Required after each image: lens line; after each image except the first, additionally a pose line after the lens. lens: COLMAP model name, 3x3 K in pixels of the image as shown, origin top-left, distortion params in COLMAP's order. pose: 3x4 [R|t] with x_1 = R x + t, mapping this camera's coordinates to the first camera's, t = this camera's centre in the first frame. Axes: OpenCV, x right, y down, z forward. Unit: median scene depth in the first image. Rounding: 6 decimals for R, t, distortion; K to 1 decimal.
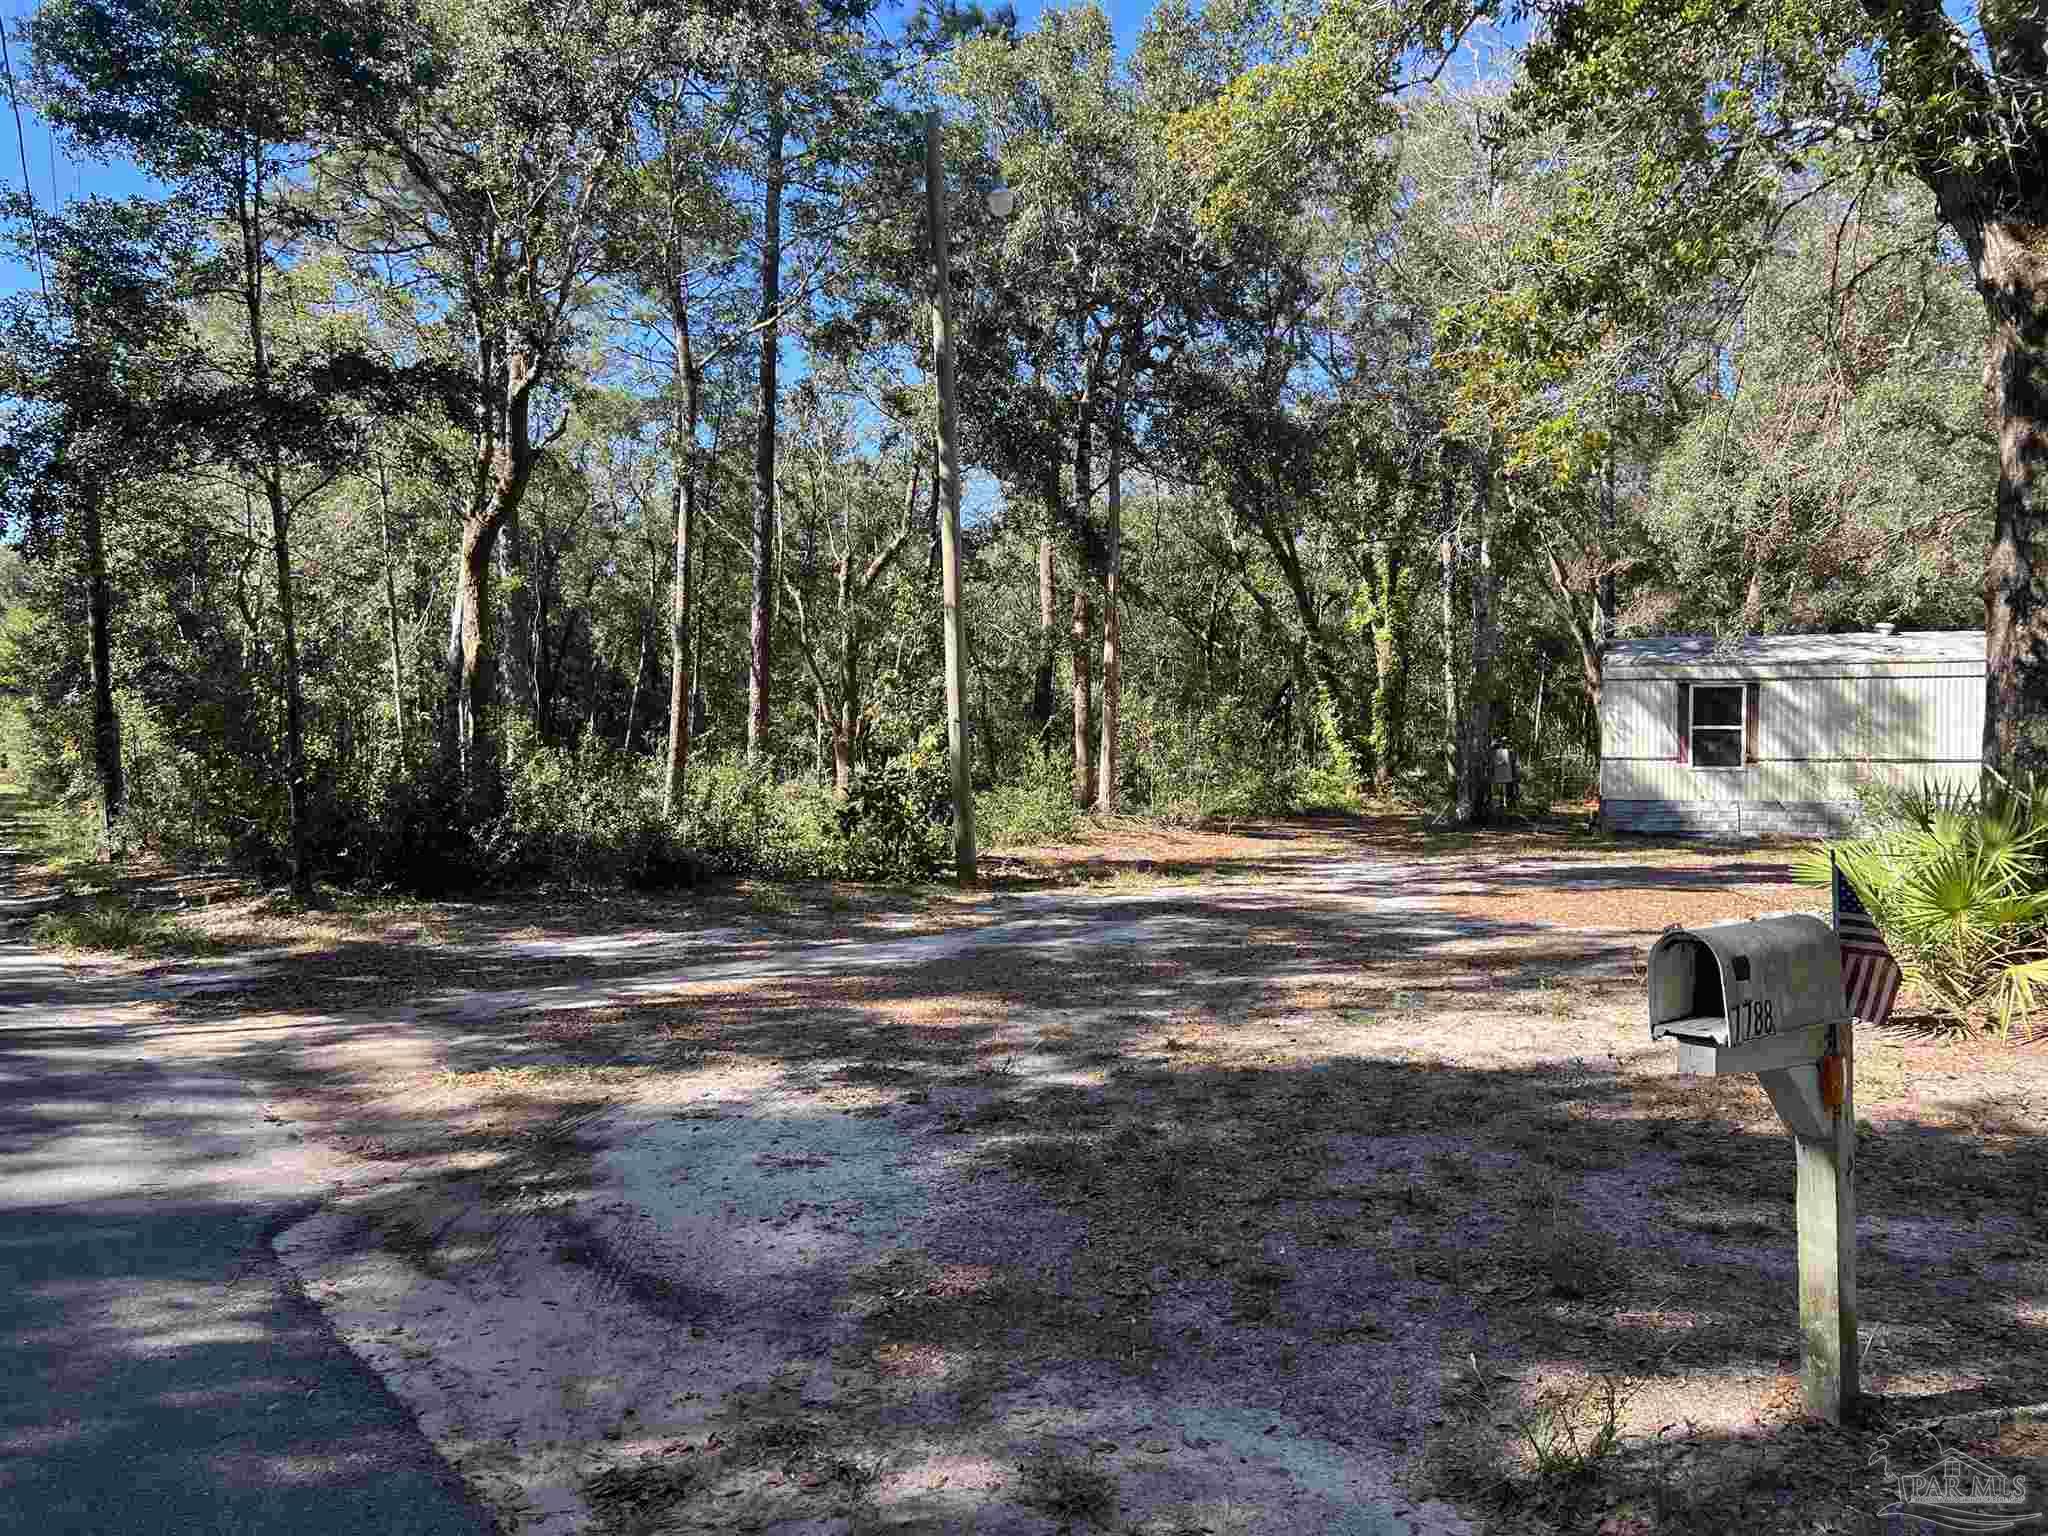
lens RADIAL K [[1531.8, 0, 1013.4], [0, 1531.8, 775.1], [0, 0, 1]] dist [0.018268, -0.024805]
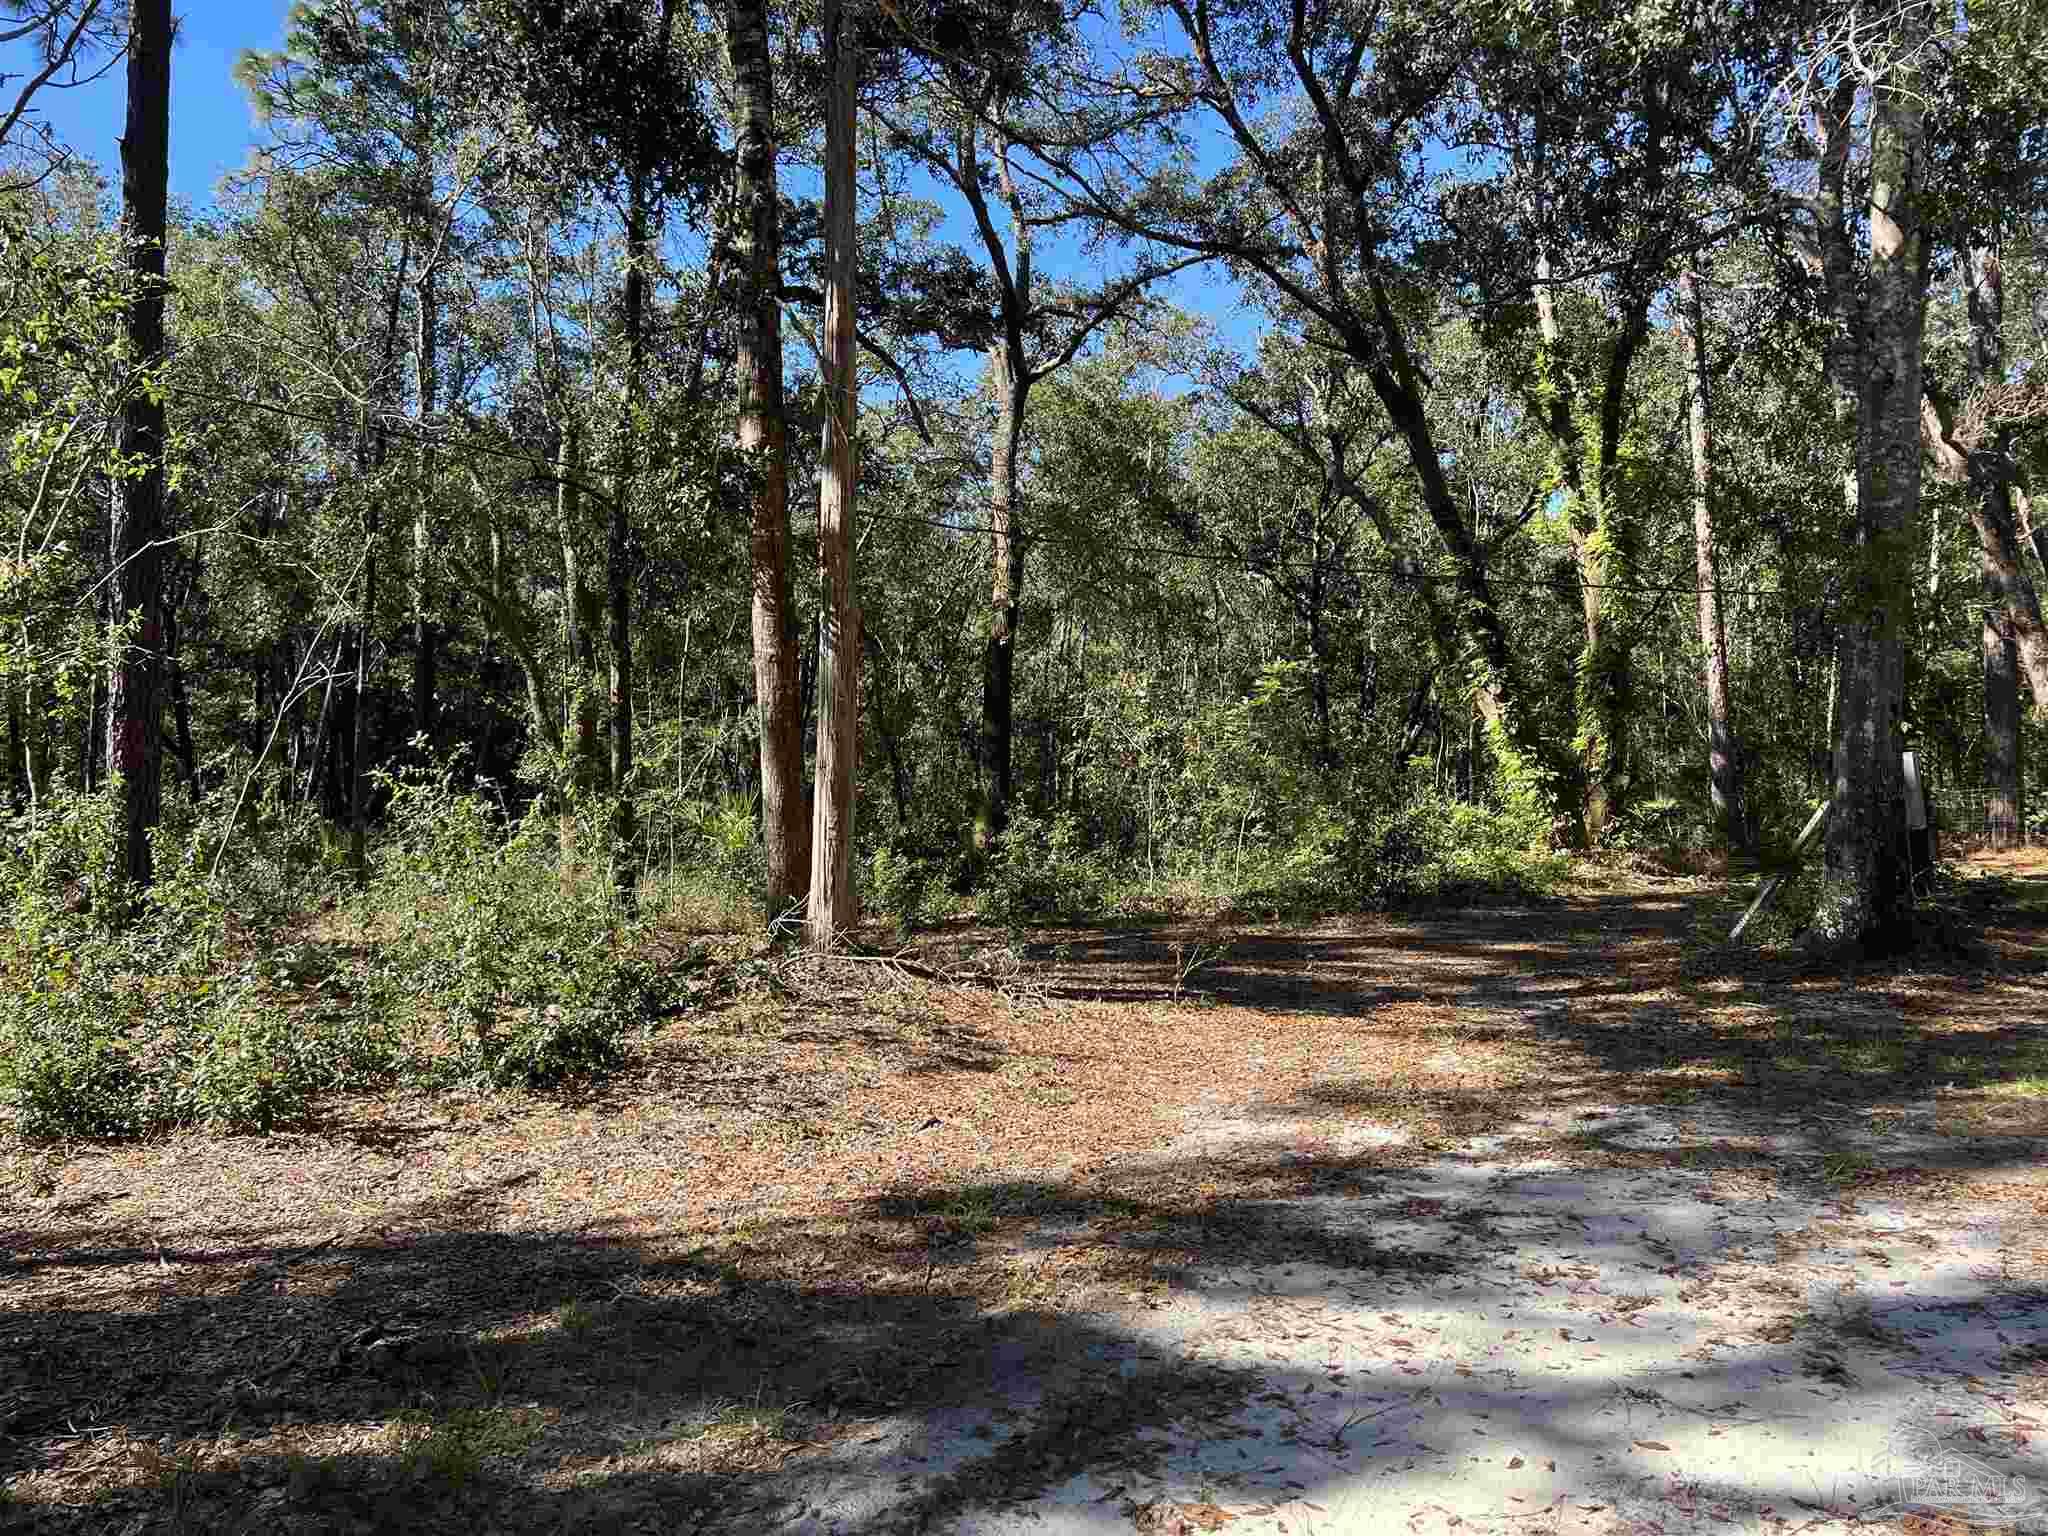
lens RADIAL K [[1531.8, 0, 1036.0], [0, 1531.8, 753.4], [0, 0, 1]] dist [0.018268, -0.024805]
pose [[0.993856, -0.019713, -0.108908, 0.106972], [0.016034, 0.999274, -0.034552, -0.005128], [0.109510, 0.032593, 0.993451, 0.459115]]
